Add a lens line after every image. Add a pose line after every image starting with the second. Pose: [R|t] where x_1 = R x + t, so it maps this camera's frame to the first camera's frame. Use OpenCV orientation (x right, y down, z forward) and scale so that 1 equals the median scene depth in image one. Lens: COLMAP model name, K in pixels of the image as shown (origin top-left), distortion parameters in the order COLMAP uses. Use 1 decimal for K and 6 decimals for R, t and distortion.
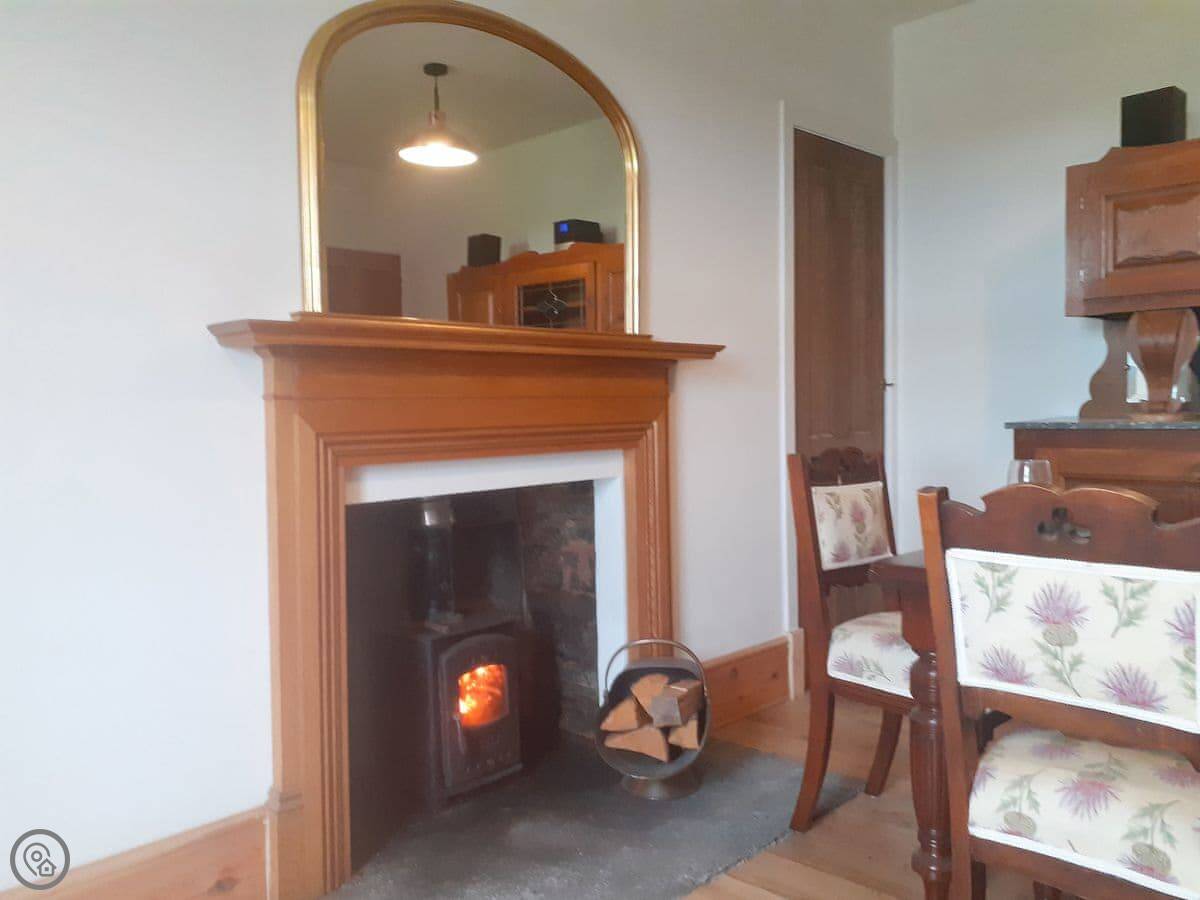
lens RADIAL K [[972.8, 0, 599.9], [0, 972.8, 456.2], [0, 0, 1]] dist [0.079551, -0.129969]
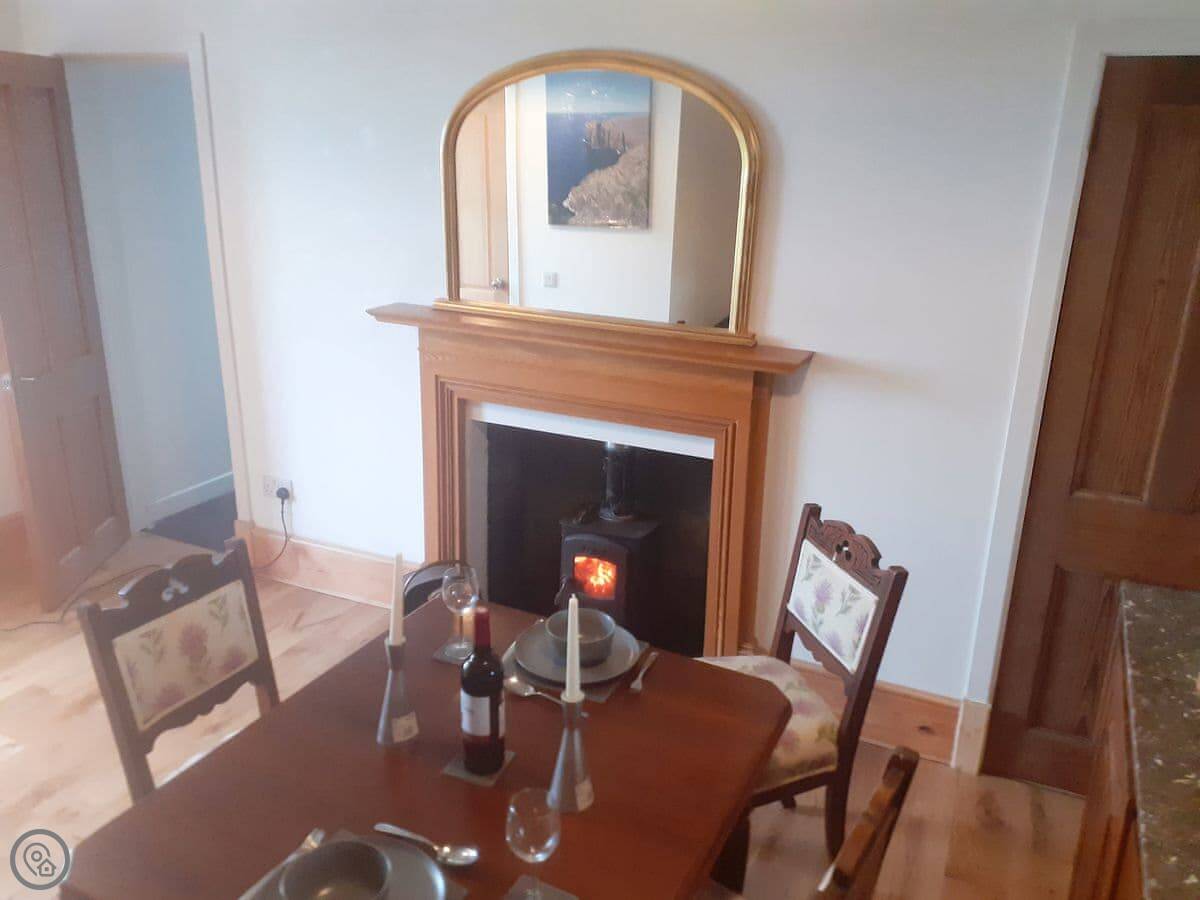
lens RADIAL K [[972.8, 0, 599.9], [0, 972.8, 456.2], [0, 0, 1]] dist [0.079551, -0.129969]
pose [[0.305402, 0.333080, -0.892069, 1.053579], [-0.071648, 0.942210, 0.327272, -0.365736], [0.949524, -0.036035, 0.311618, 0.599492]]
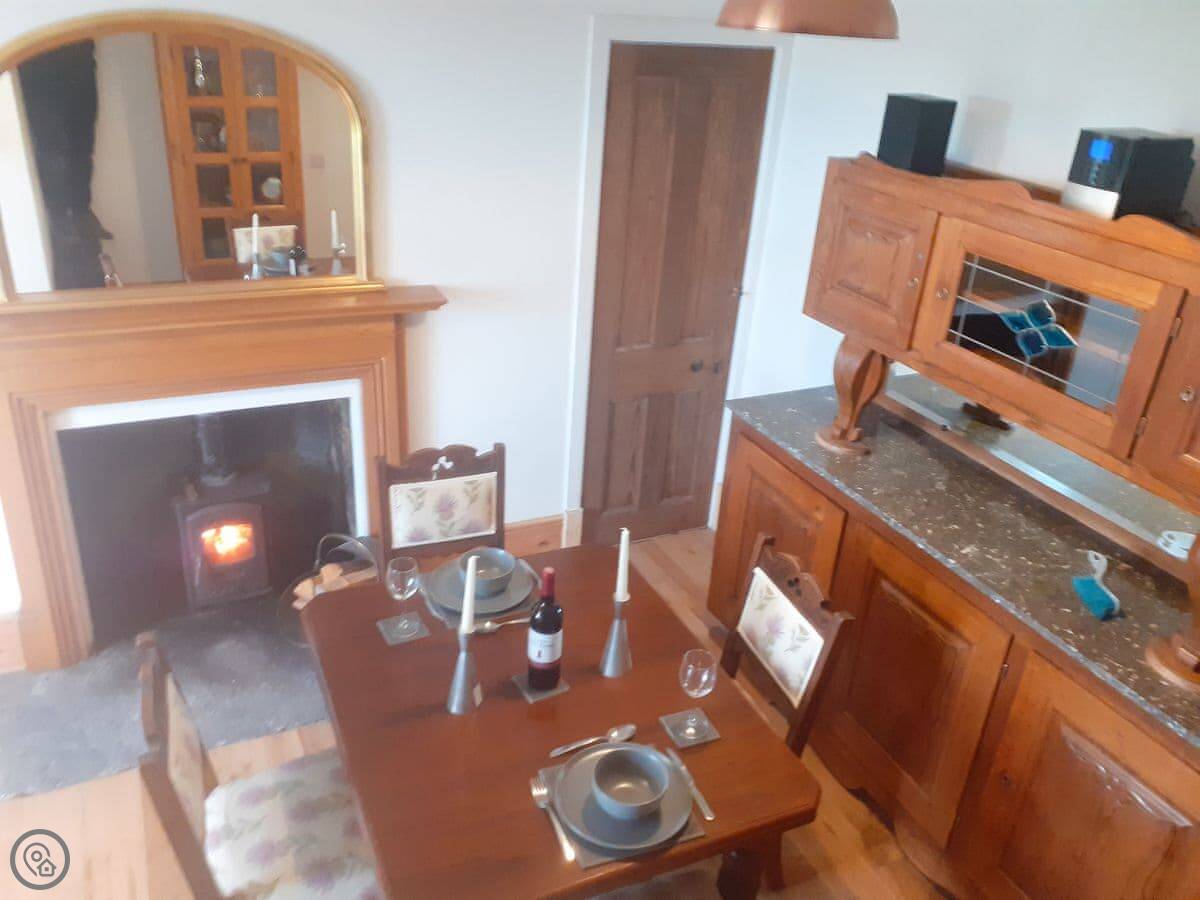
lens RADIAL K [[960.4, 0, 604.4], [0, 960.4, 454.4], [0, 0, 1]] dist [0.219577, -0.473449]
pose [[0.940674, 0.221767, -0.256813, 0.699490], [-0.107061, 0.912183, 0.395550, -0.464909], [0.321980, -0.344589, 0.881809, 0.023887]]
